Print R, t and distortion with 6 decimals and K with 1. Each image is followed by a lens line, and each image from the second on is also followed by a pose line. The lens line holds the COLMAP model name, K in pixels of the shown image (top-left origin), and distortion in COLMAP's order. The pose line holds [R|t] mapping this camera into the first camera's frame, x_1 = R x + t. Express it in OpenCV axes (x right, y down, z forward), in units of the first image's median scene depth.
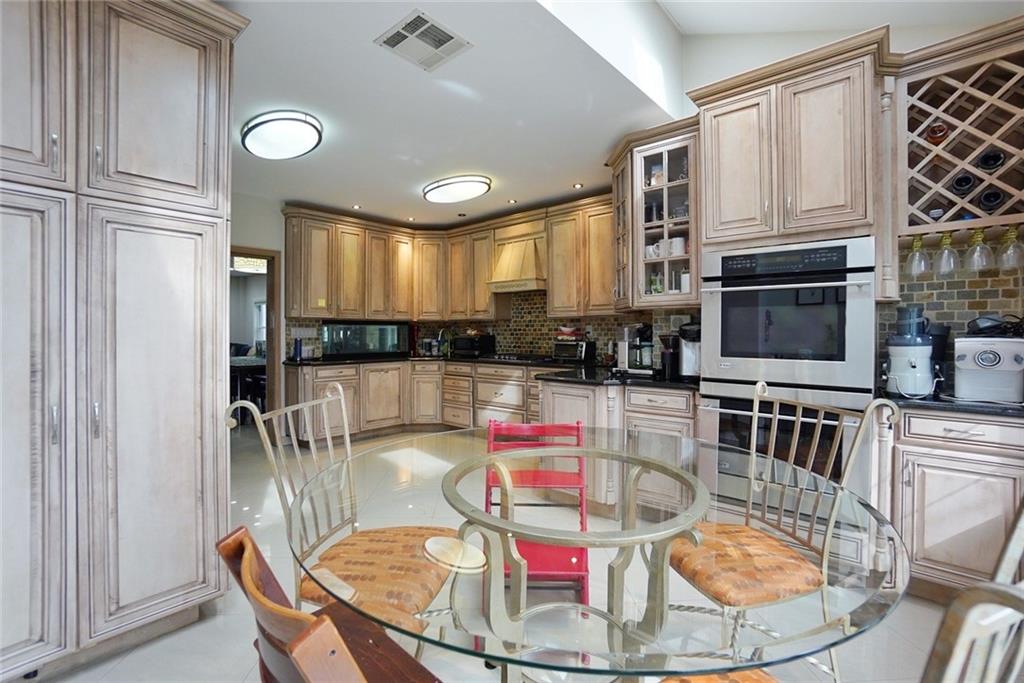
lens RADIAL K [[449.9, 0, 509.8], [0, 449.9, 335.0], [0, 0, 1]] dist [-0.001294, 0.000117]
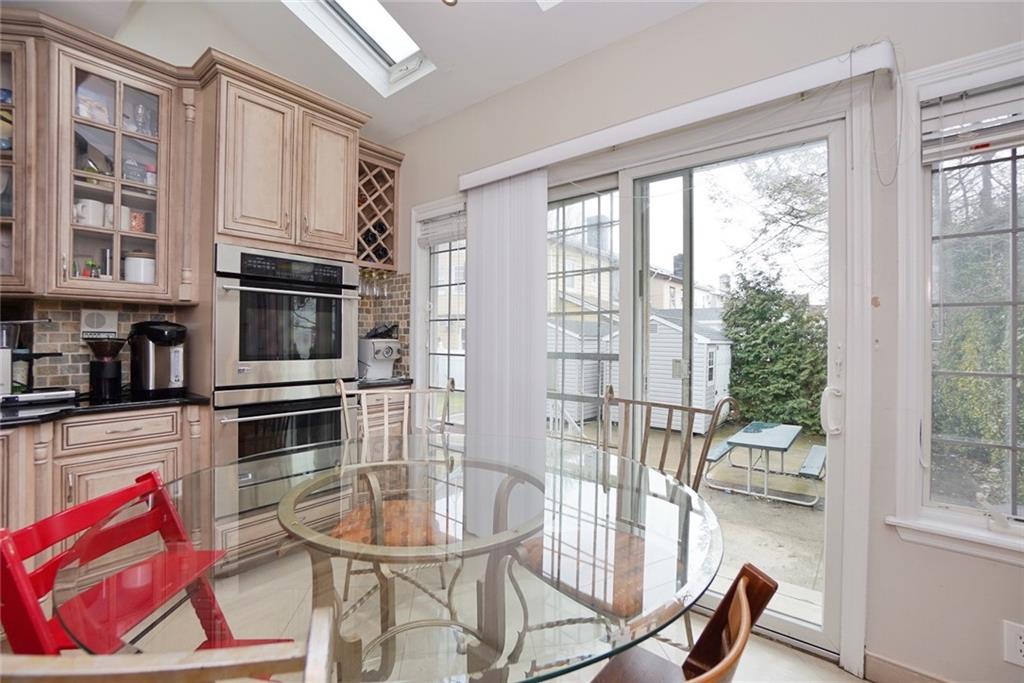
lens RADIAL K [[449.9, 0, 509.8], [0, 449.9, 335.0], [0, 0, 1]] dist [-0.001294, 0.000117]
pose [[0.004210, 0.001507, 0.999990, -0.463531], [-0.001732, 0.999997, -0.001499, -0.004953], [-0.999990, -0.001726, 0.004213, 0.464020]]
